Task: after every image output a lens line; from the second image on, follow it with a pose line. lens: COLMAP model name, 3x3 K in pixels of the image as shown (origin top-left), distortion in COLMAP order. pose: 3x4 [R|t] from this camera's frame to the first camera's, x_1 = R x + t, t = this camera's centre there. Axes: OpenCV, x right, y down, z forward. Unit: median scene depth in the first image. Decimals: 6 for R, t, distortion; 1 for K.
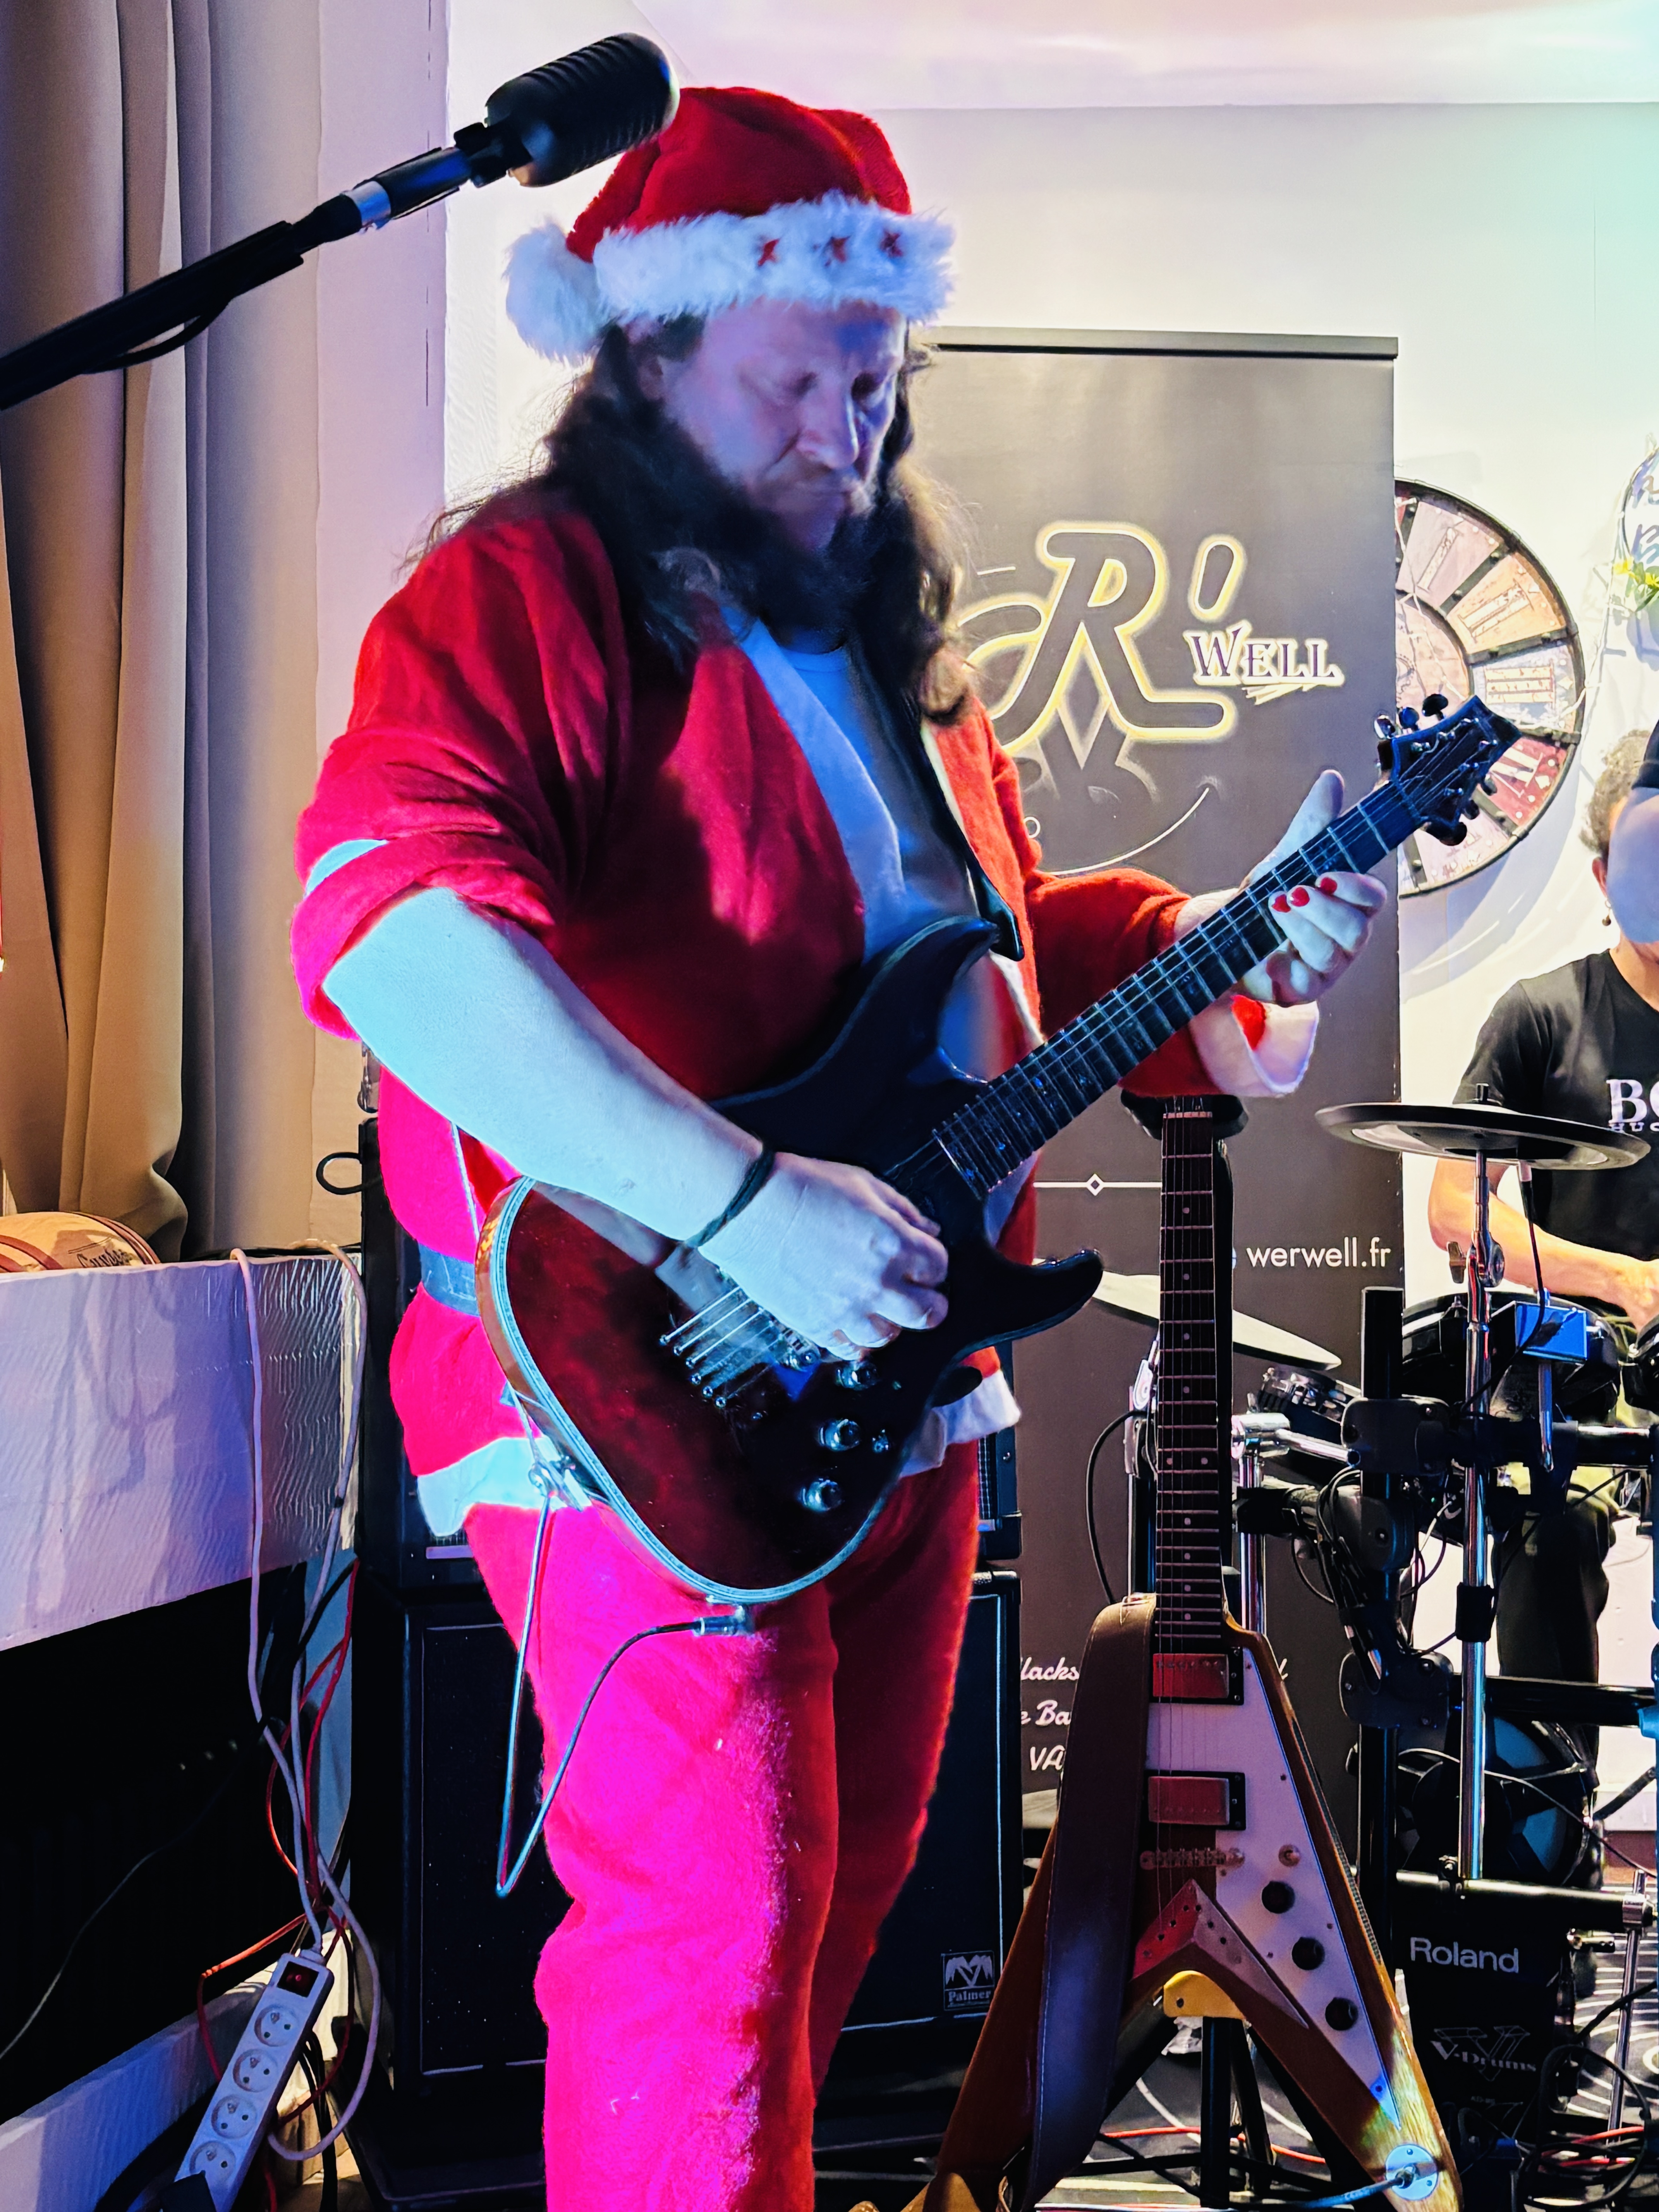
lens RADIAL K [[2766.8, 0, 838.2], [0, 2766.8, 1097.1], [0, 0, 1]] dist [0.048371, 0.000000]
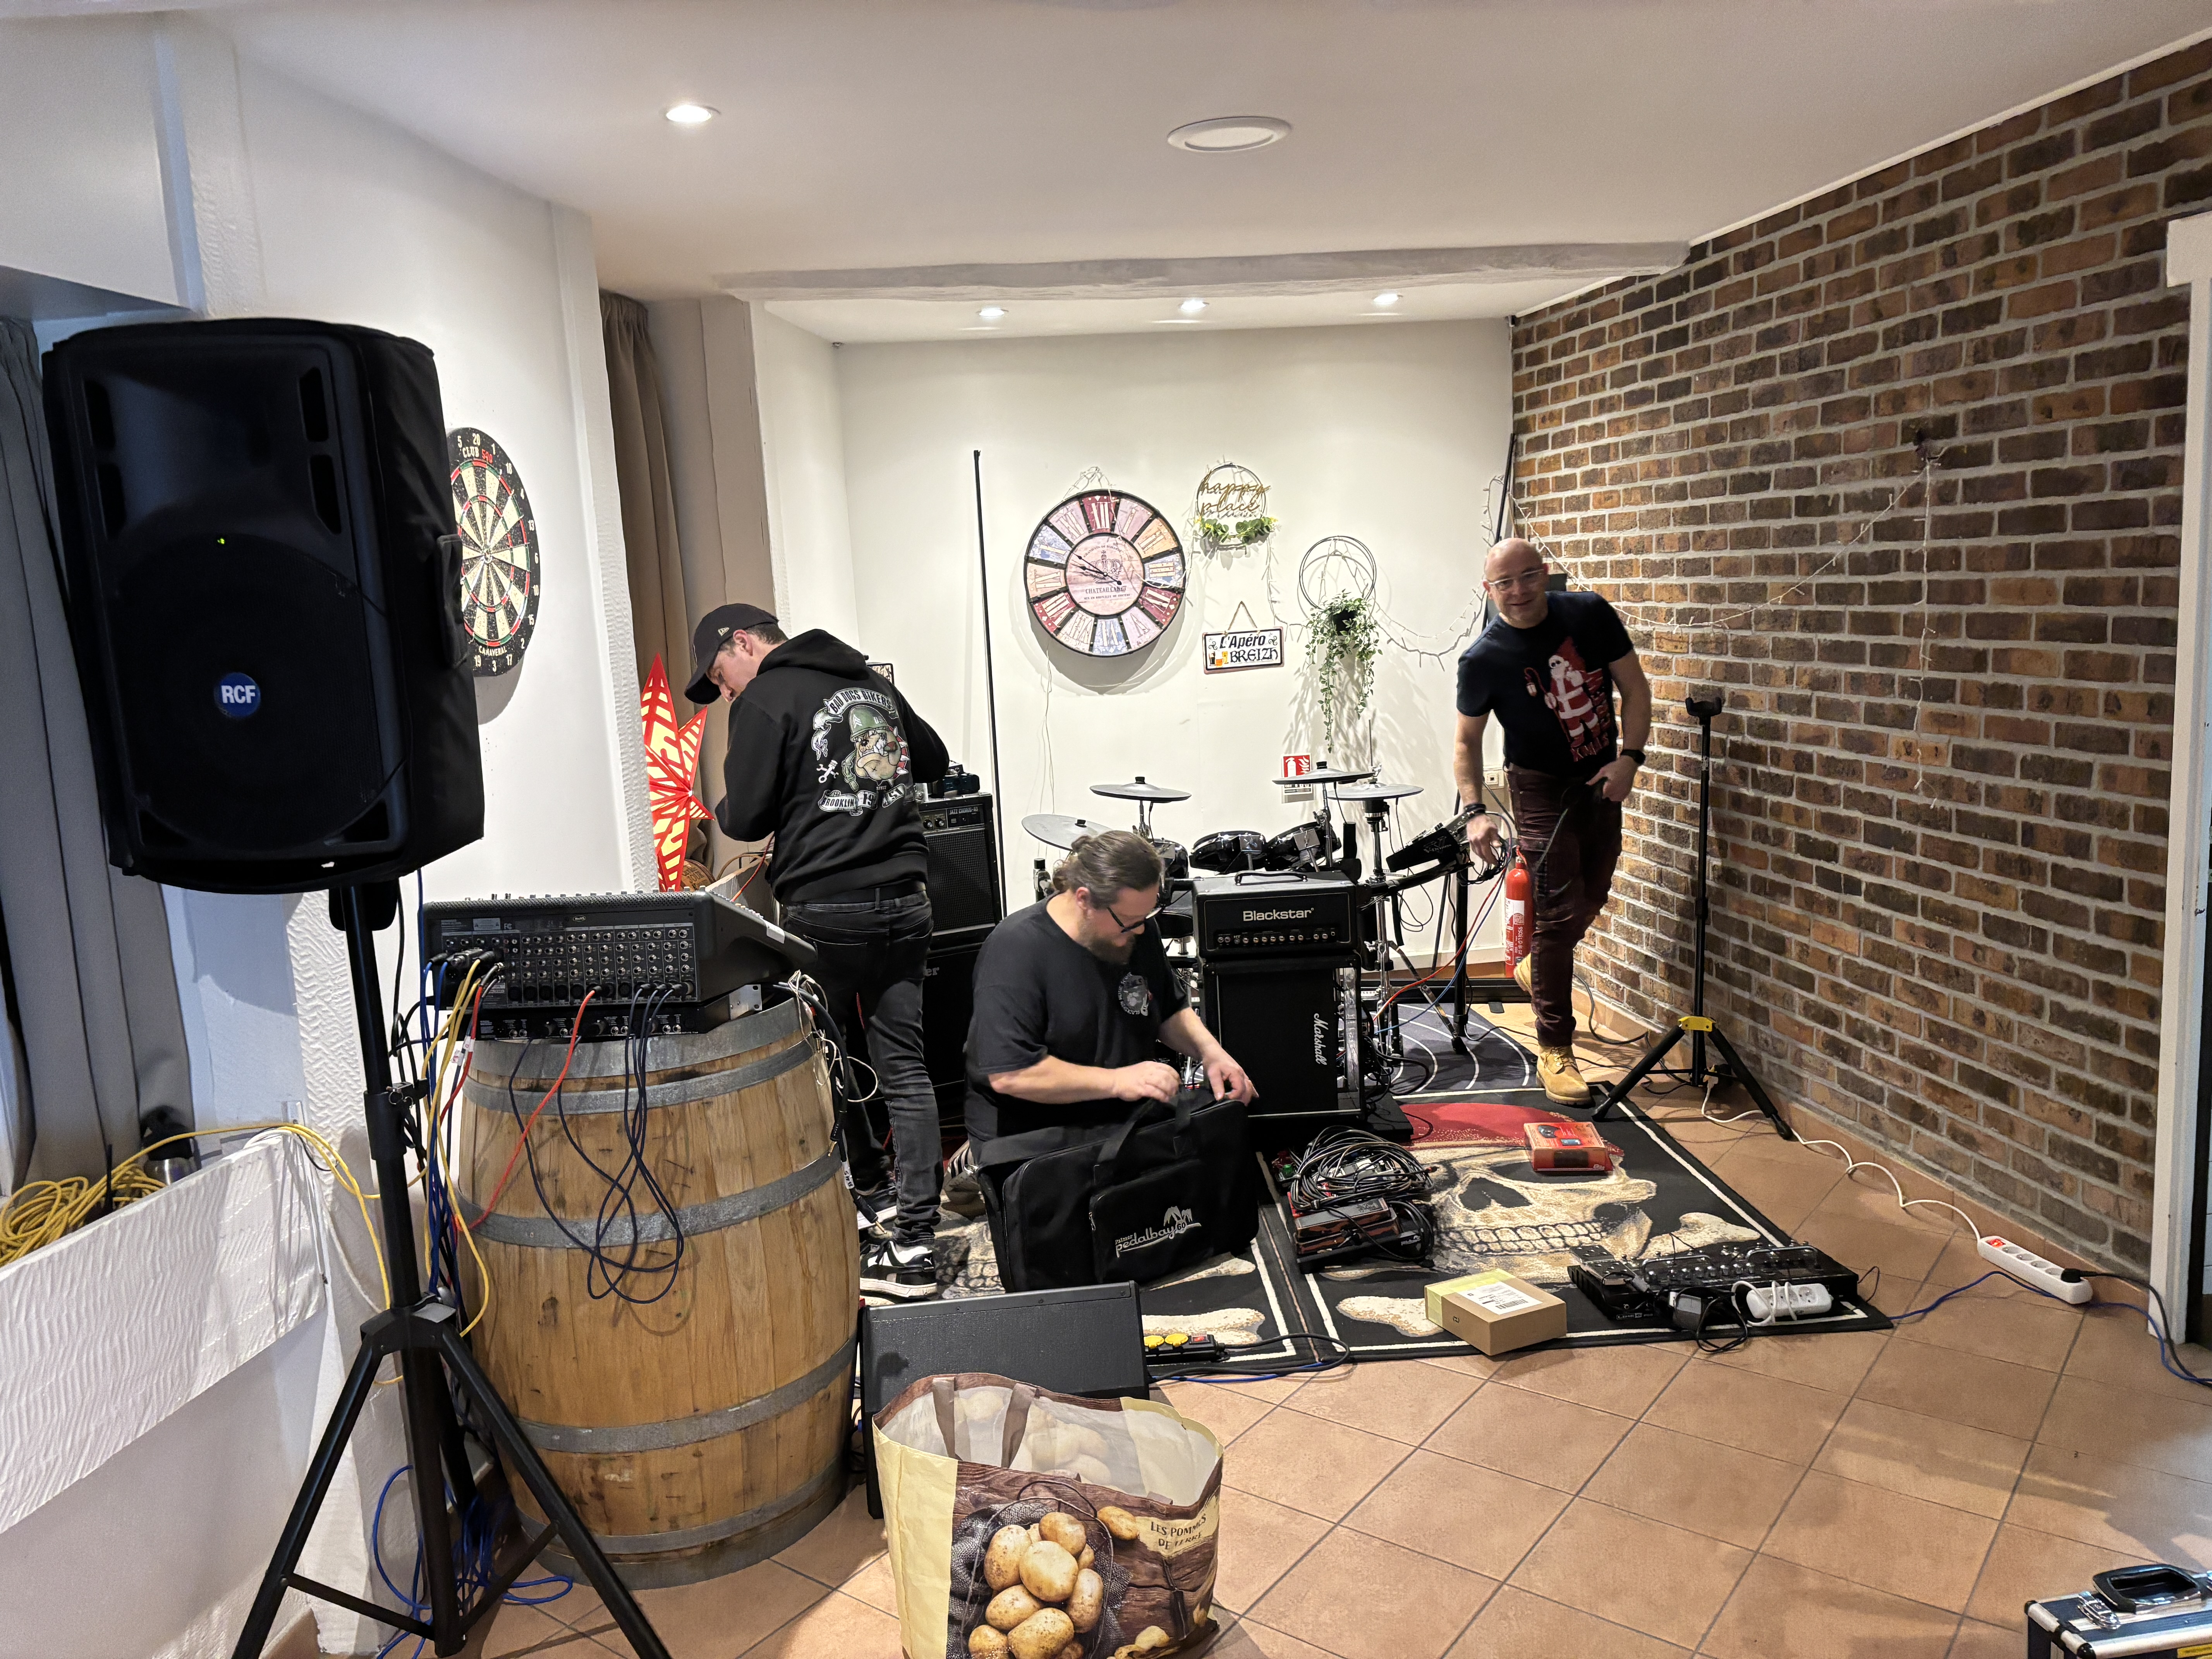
lens RADIAL K [[1665.3, 0, 1086.6], [0, 1665.3, 827.7], [0, 0, 1]] dist [0.030808, -0.028493]
pose [[0.987216, -0.078258, 0.138852, -0.082091], [0.053286, 0.983087, 0.175218, -0.247178], [-0.150216, -0.165579, 0.974689, -0.739582]]
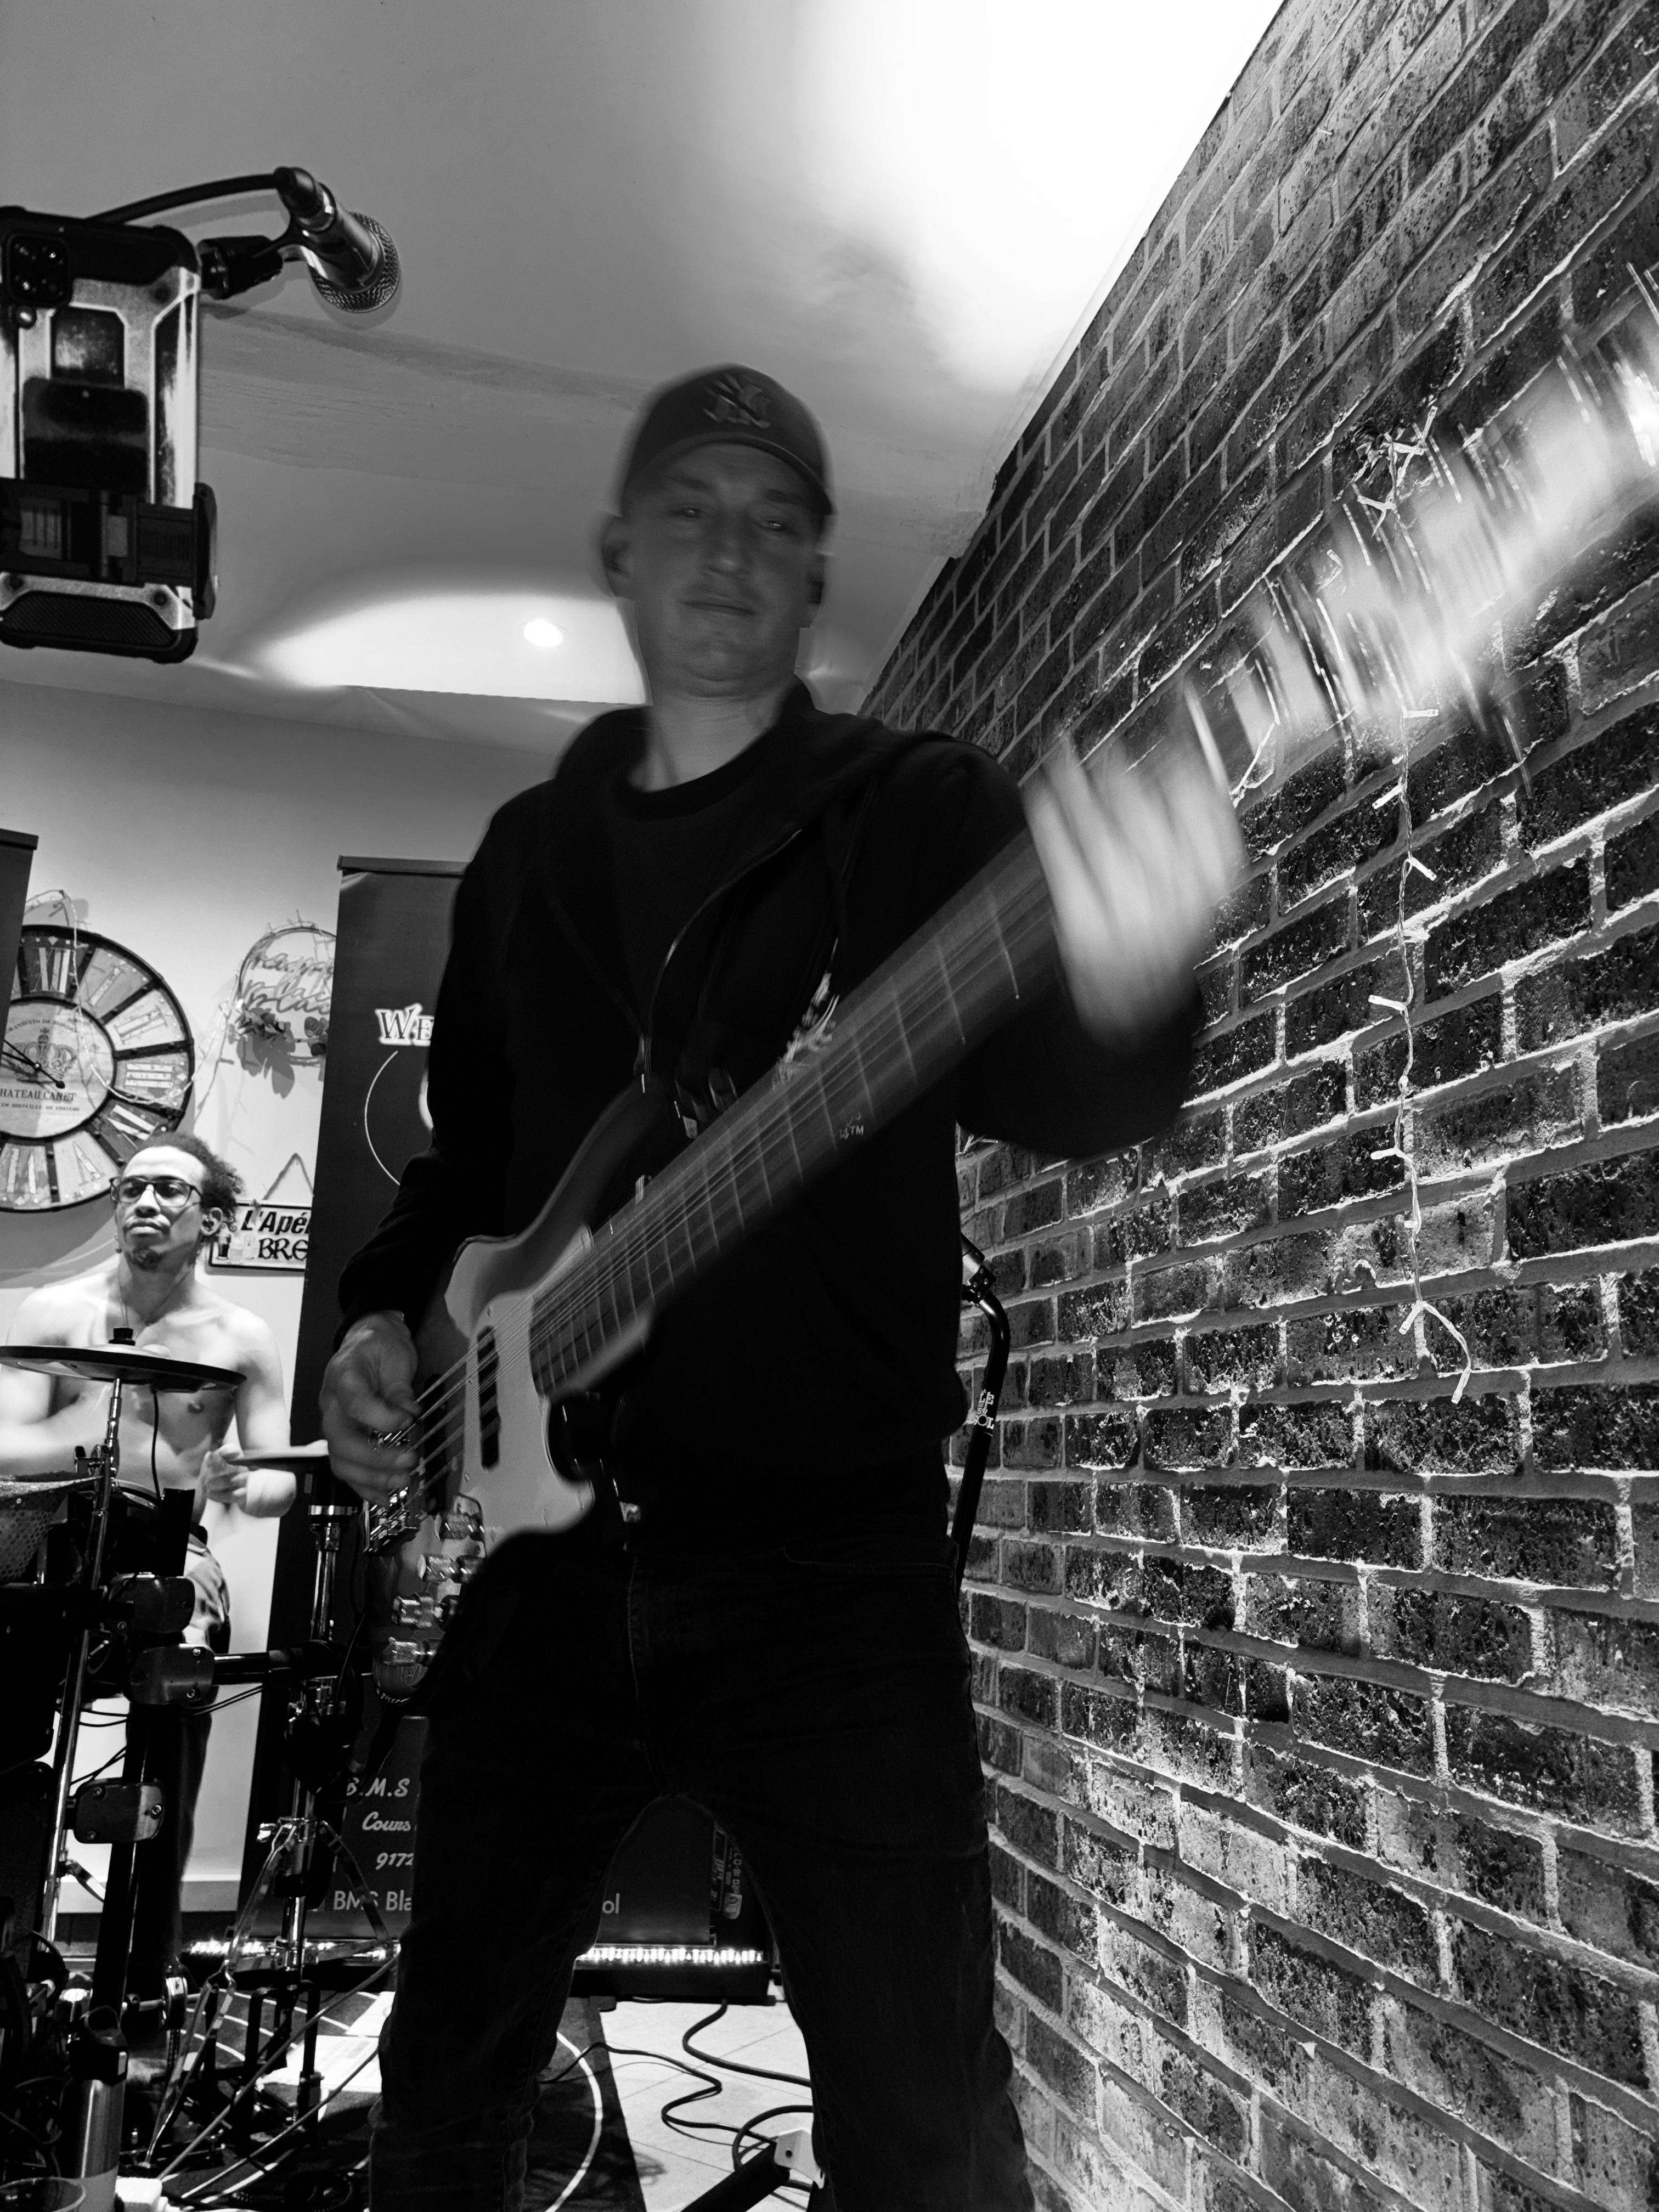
lens RADIAL K [[1665.3, 0, 829.2], [0, 1665.3, 1100.3], [0, 0, 1]] dist [0.030808, -0.028493]
pose [[0.969231, 0.094088, 0.227460, 0.519285], [-0.049389, 0.979607, -0.194759, 0.025475], [-0.241146, 0.177533, 0.954113, 0.093586]]
